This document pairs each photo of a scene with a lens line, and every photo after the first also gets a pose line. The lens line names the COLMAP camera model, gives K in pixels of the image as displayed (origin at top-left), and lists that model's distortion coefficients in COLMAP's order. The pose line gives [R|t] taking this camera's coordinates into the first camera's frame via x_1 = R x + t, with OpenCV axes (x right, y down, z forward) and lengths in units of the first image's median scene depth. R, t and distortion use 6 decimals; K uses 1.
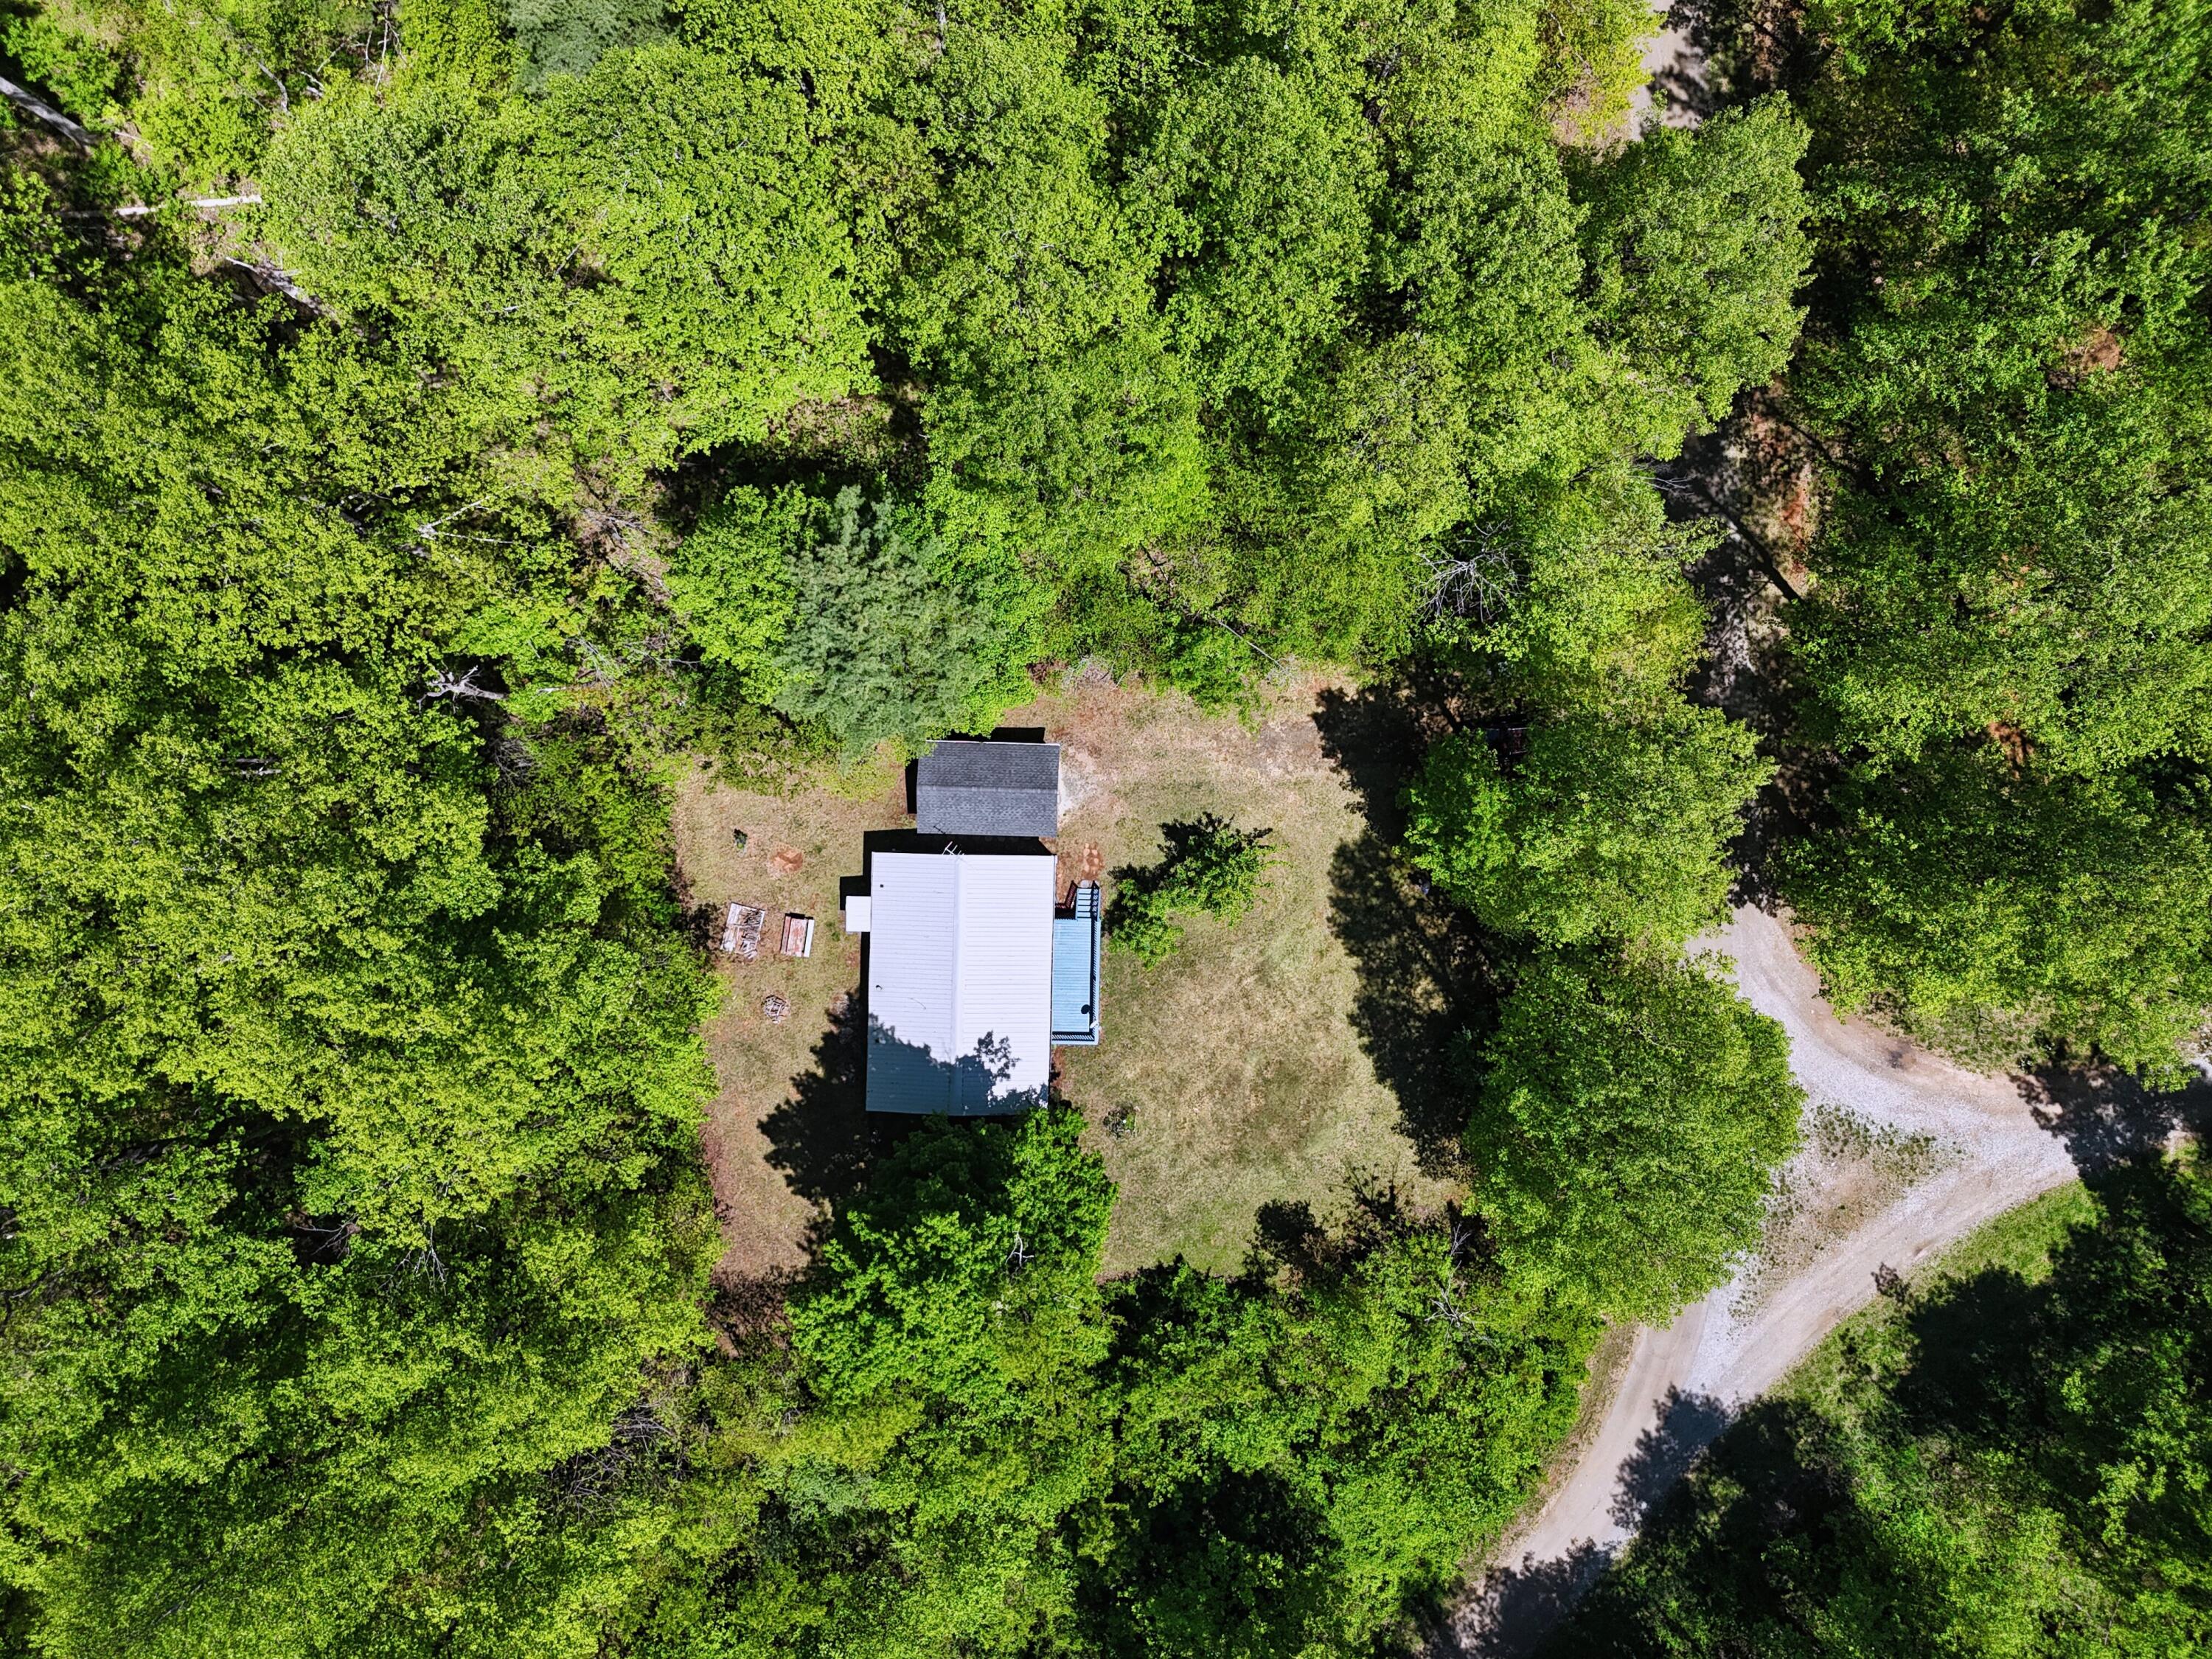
lens RADIAL K [[1670.6, 0, 1111.7], [0, 1670.6, 841.1], [0, 0, 1]] dist [0.100256, -0.104349]
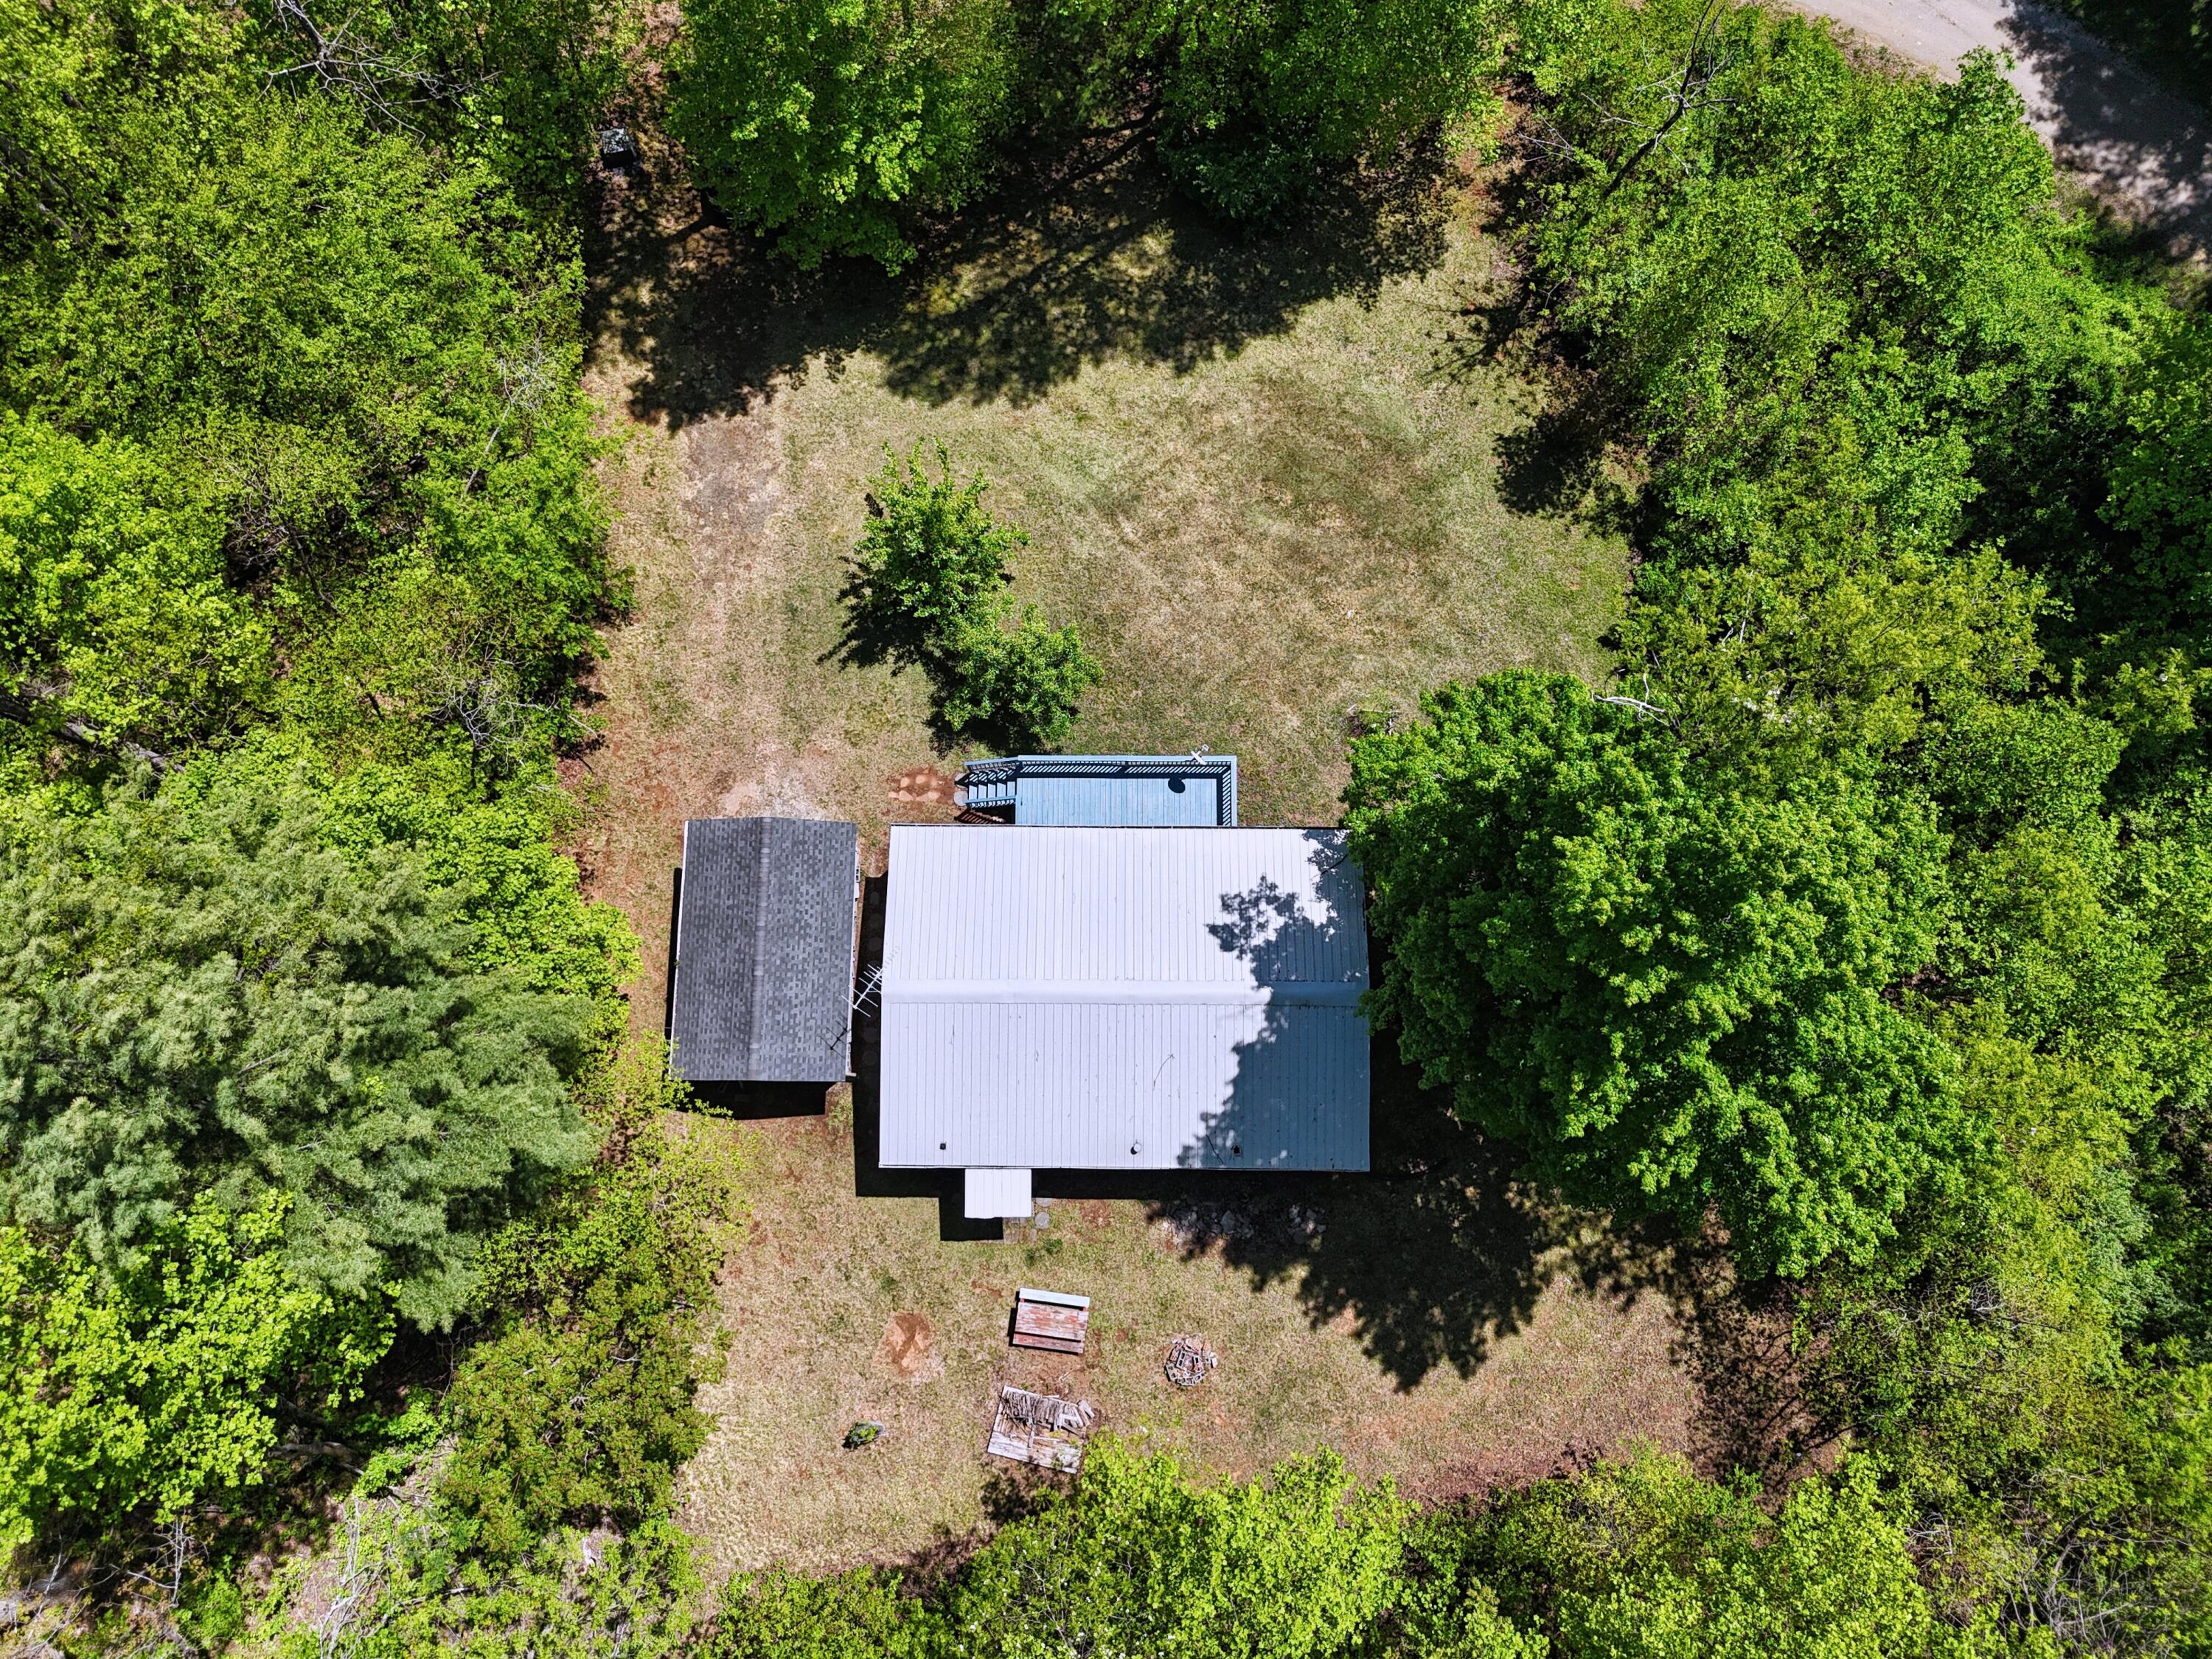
lens RADIAL K [[1670.6, 0, 1111.7], [0, 1670.6, 841.1], [0, 0, 1]] dist [0.100256, -0.104349]
pose [[-0.011234, -0.982767, 0.184507, -0.136951], [0.999857, -0.013377, -0.010379, 0.084908], [0.012668, 0.184364, 0.982776, 0.445586]]
